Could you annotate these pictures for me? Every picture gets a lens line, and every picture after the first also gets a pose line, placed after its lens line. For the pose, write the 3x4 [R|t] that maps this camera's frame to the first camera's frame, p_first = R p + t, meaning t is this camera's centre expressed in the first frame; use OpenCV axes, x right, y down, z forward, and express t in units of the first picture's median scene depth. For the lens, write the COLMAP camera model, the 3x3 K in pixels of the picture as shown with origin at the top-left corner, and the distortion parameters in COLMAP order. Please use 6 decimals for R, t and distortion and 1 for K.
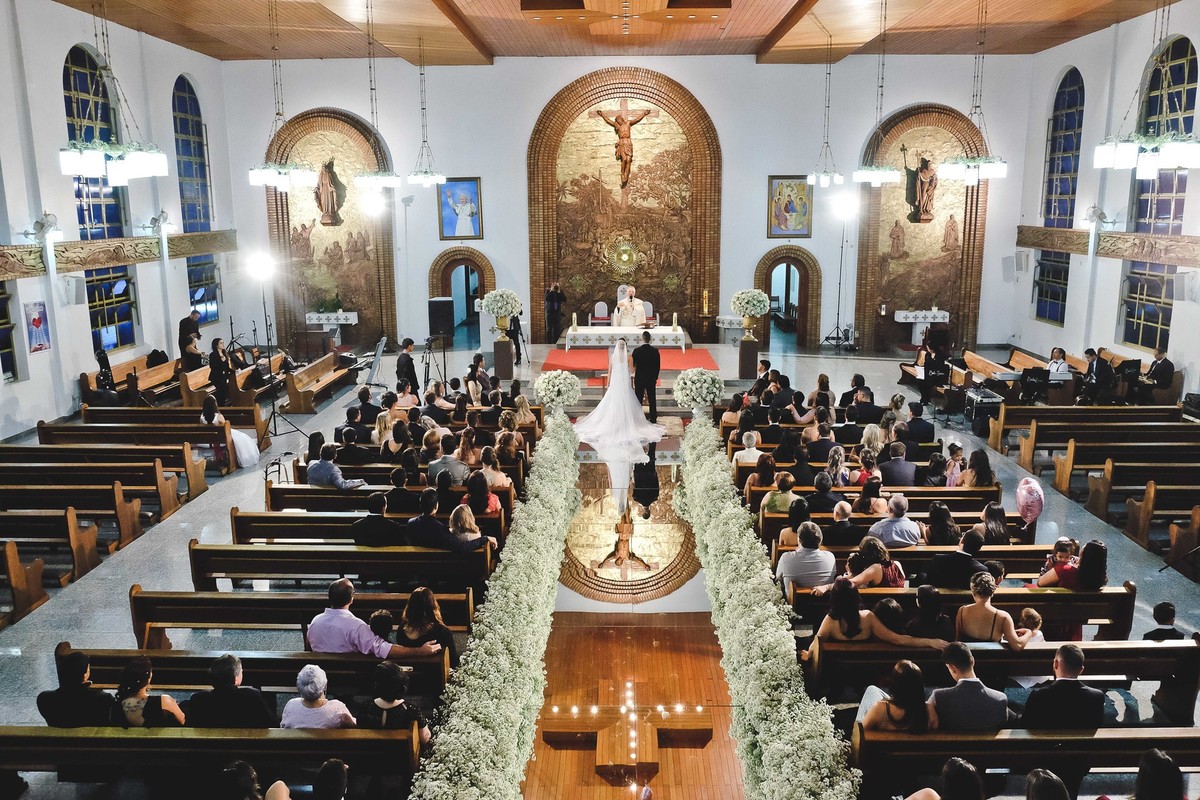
lens RADIAL K [[921.0, 0, 593.8], [0, 921.0, 396.2], [0, 0, 1]] dist [-0.042762, 0.015953]
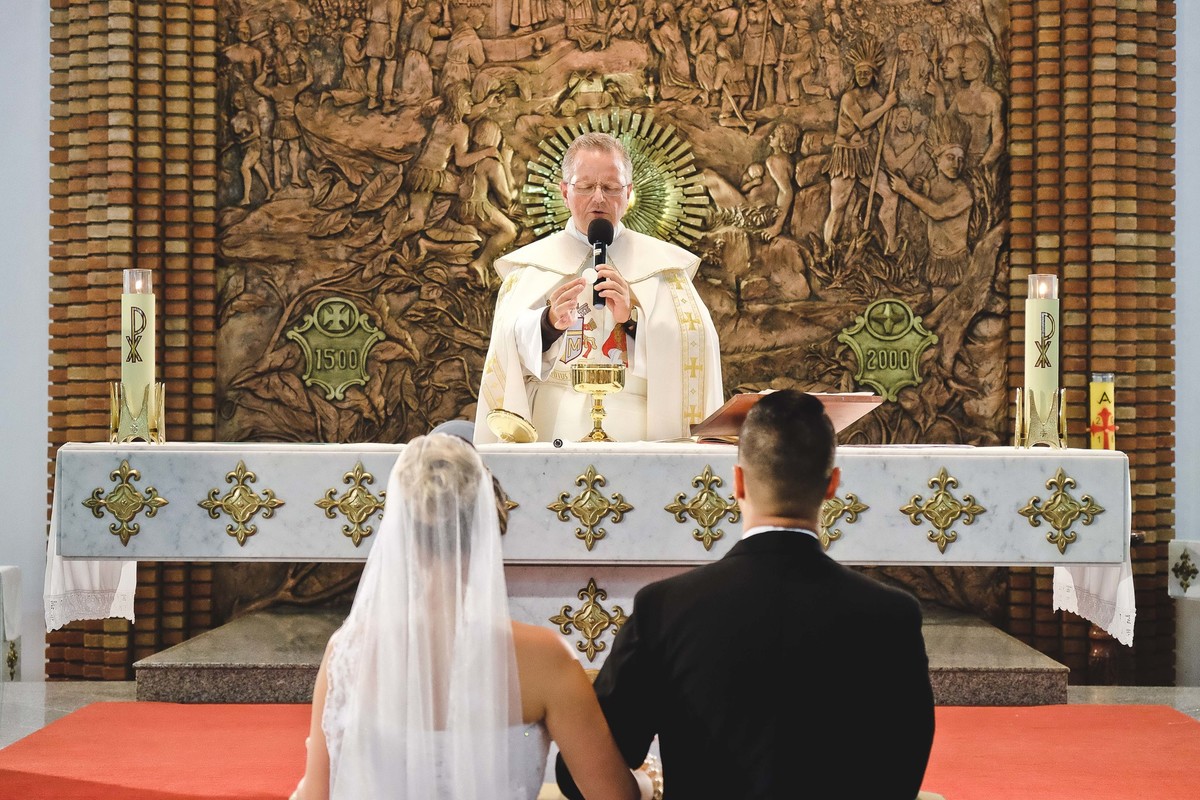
lens RADIAL K [[2782.5, 0, 607.3], [0, 2782.5, 401.2], [0, 0, 1]] dist [0.072347, 0.000000]
pose [[0.999677, 0.010888, 0.022969, 0.021329], [-0.005581, 0.975586, -0.219548, -0.000785], [-0.024798, 0.219349, 0.975331, 0.512558]]
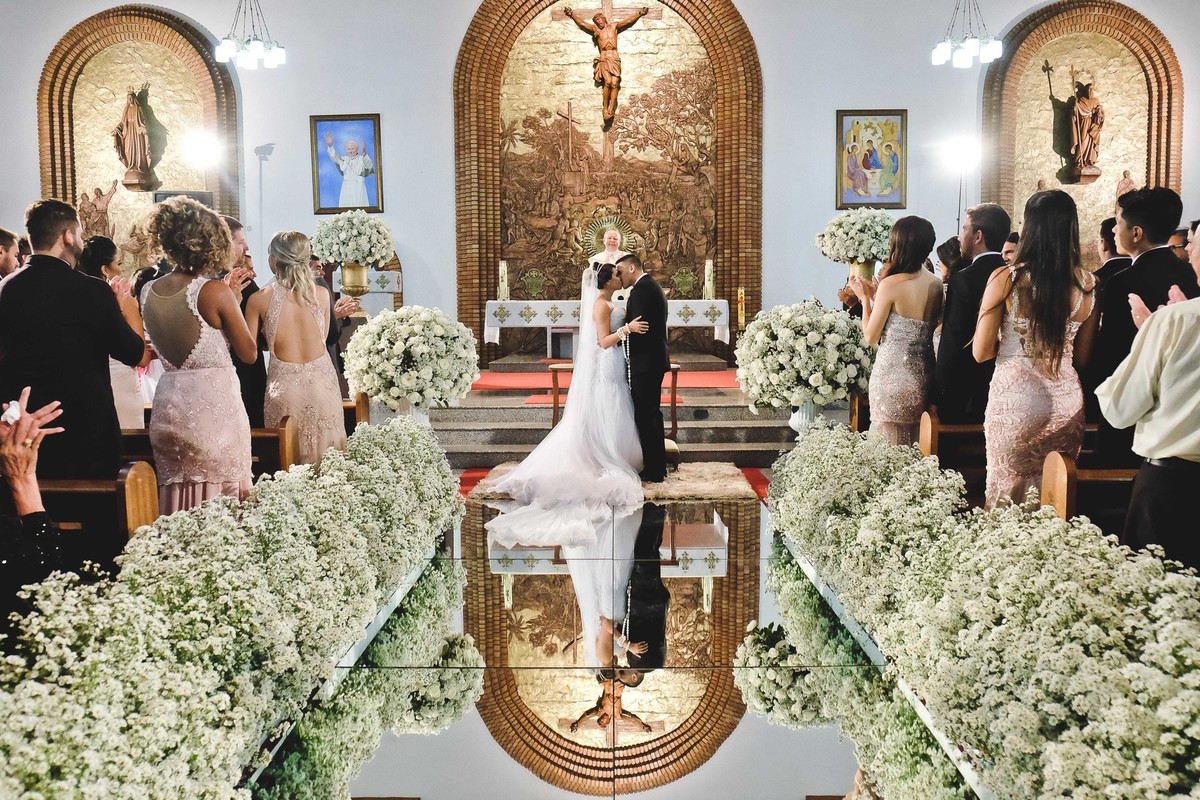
lens RADIAL K [[921.0, 0, 600.7], [0, 921.0, 396.7], [0, 0, 1]] dist [-0.042762, 0.015953]
pose [[0.999835, -0.001033, 0.018124, 0.016632], [0.003221, 0.992631, -0.121131, 0.030760], [-0.017865, 0.121170, 0.992471, 0.398792]]
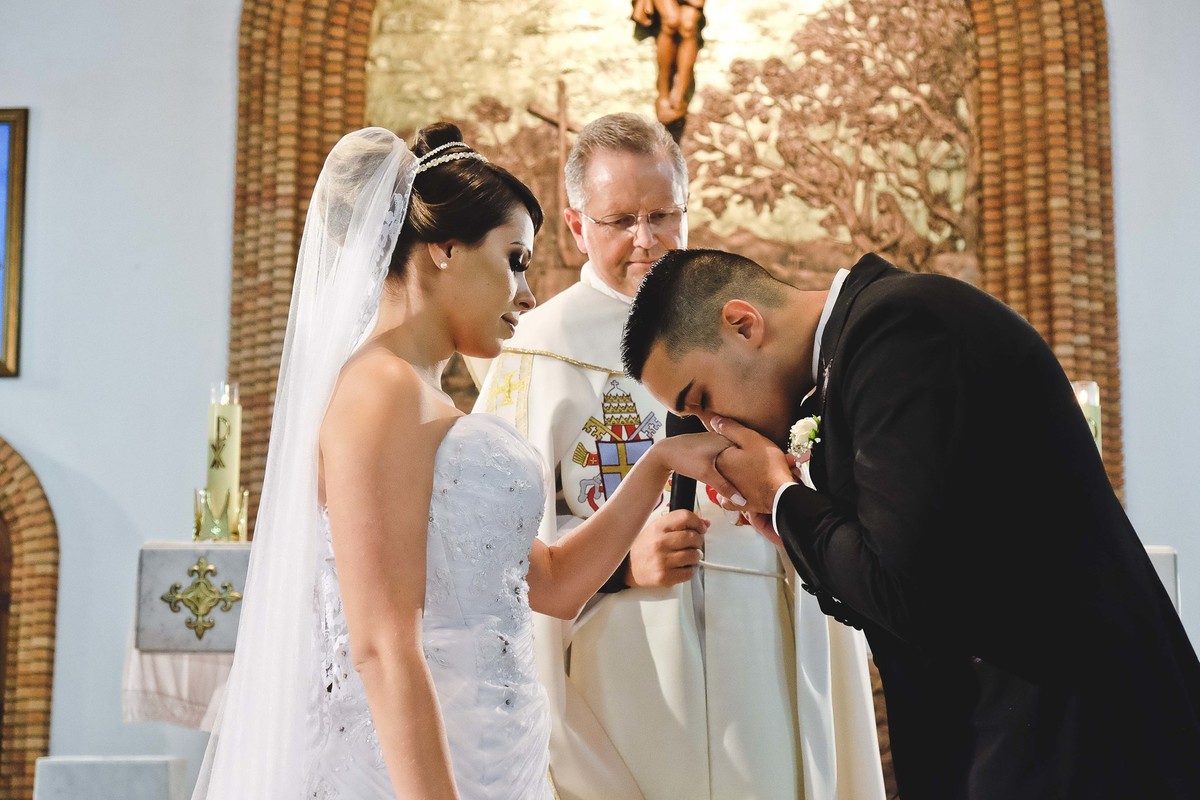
lens RADIAL K [[1968.4, 0, 609.3], [0, 1968.4, 399.4], [0, 0, 1]] dist [0.037148, 0.000000]
pose [[0.999894, 0.010259, -0.010314, 0.024215], [-0.013340, 0.929385, -0.368872, 0.004270], [0.005801, 0.368970, 0.929423, 0.579800]]
